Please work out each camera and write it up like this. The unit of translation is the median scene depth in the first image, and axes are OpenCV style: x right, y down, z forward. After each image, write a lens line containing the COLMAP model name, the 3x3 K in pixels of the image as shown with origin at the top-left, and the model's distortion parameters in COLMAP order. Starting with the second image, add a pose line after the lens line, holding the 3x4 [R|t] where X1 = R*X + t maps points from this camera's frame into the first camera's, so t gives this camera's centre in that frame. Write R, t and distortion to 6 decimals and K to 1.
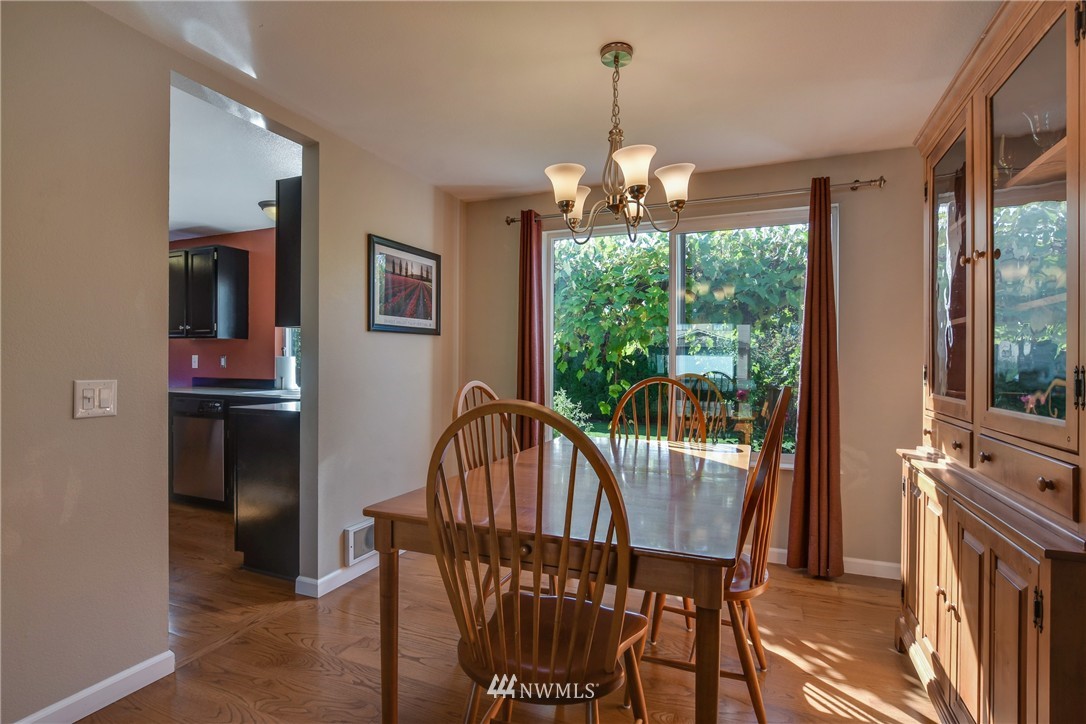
lens RADIAL K [[532.7, 0, 535.8], [0, 532.7, 363.3], [0, 0, 1]] dist [-0.020370, 0.007585]
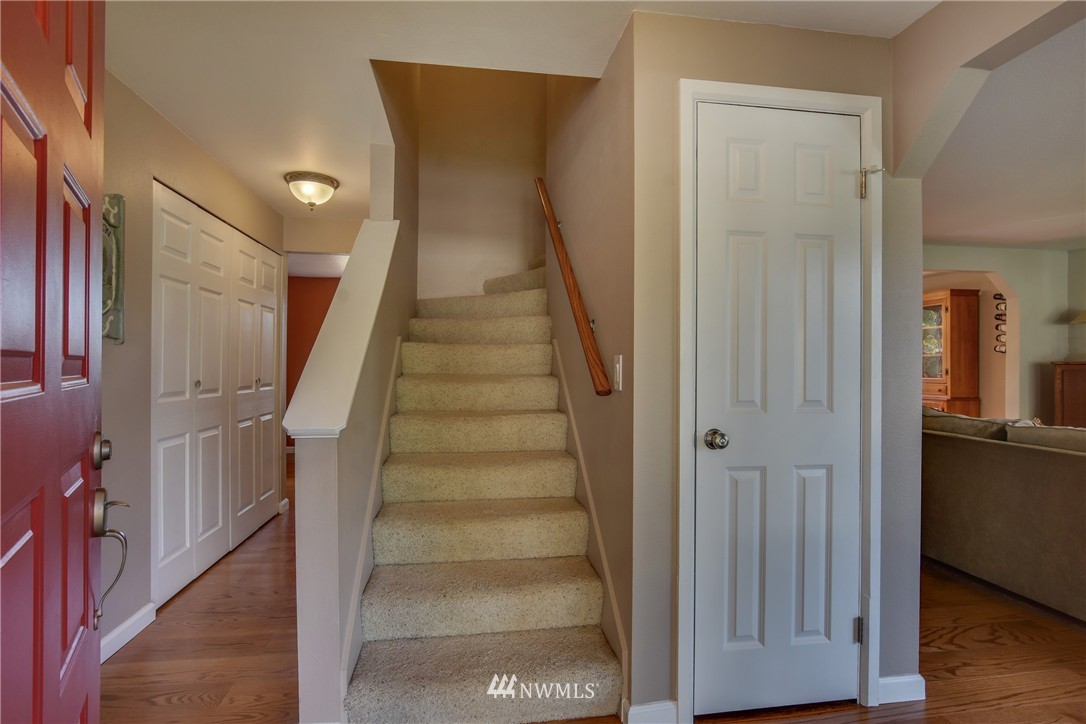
lens RADIAL K [[532.7, 0, 546.6], [0, 532.7, 363.7], [0, 0, 1]] dist [-0.020370, 0.007585]
pose [[0.849745, -0.003212, 0.527184, -2.220327], [0.002315, 0.999995, 0.002362, -0.027652], [-0.527189, -0.000786, 0.849748, -0.622593]]
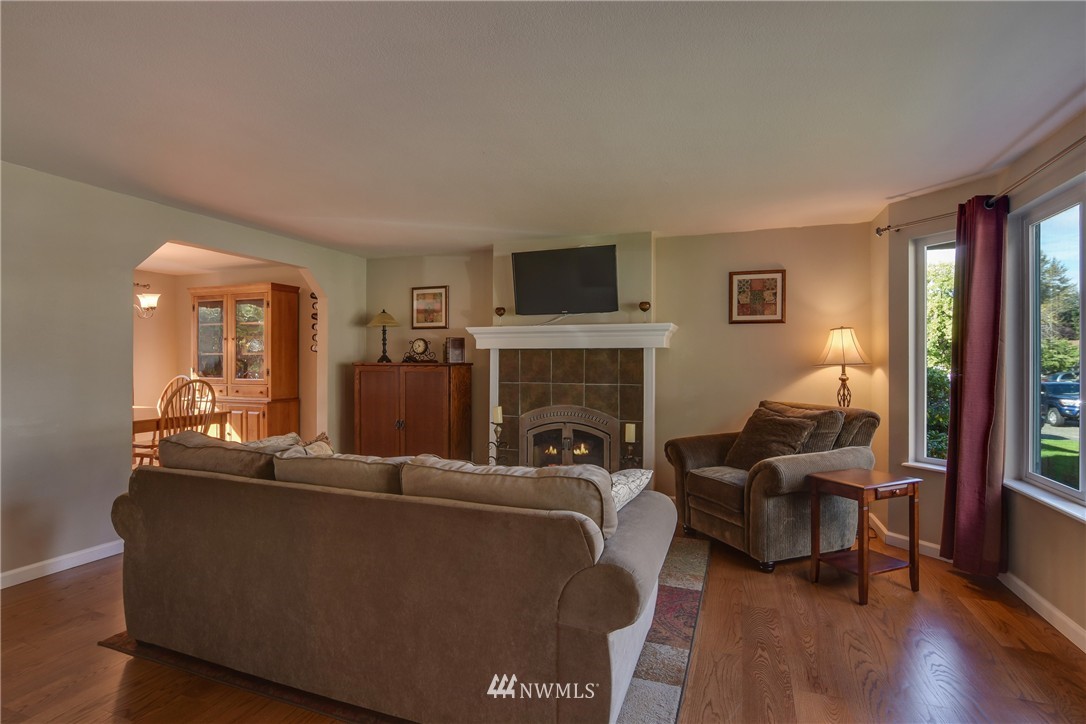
lens RADIAL K [[532.7, 0, 539.1], [0, 532.7, 360.7], [0, 0, 1]] dist [-0.020370, 0.007585]
pose [[-0.051440, -0.008022, 0.998644, -1.726450], [-0.004304, 0.999960, 0.007810, -0.049091], [-0.998667, -0.003897, -0.051473, -0.568627]]
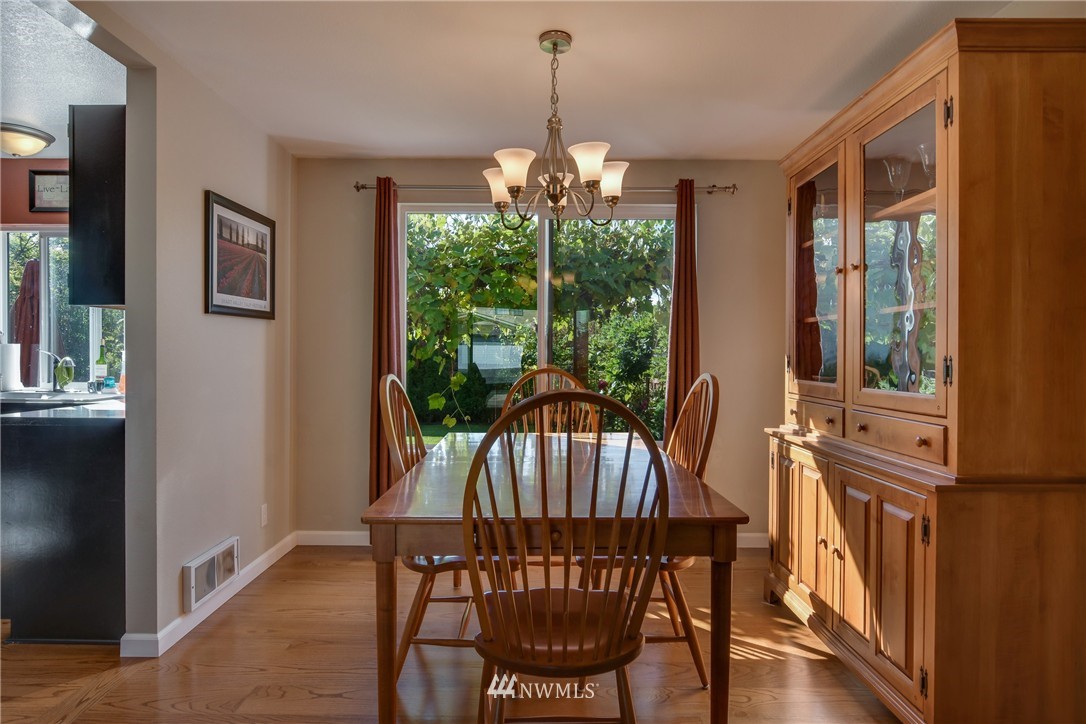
lens RADIAL K [[626.4, 0, 531.1], [0, 626.4, 356.6], [0, 0, 1]] dist [-0.015138, 0.003411]
pose [[0.923085, -0.003390, 0.384580, -0.248824], [0.001054, 0.999980, 0.006285, -0.001708], [-0.384594, -0.005396, 0.923070, -0.045916]]
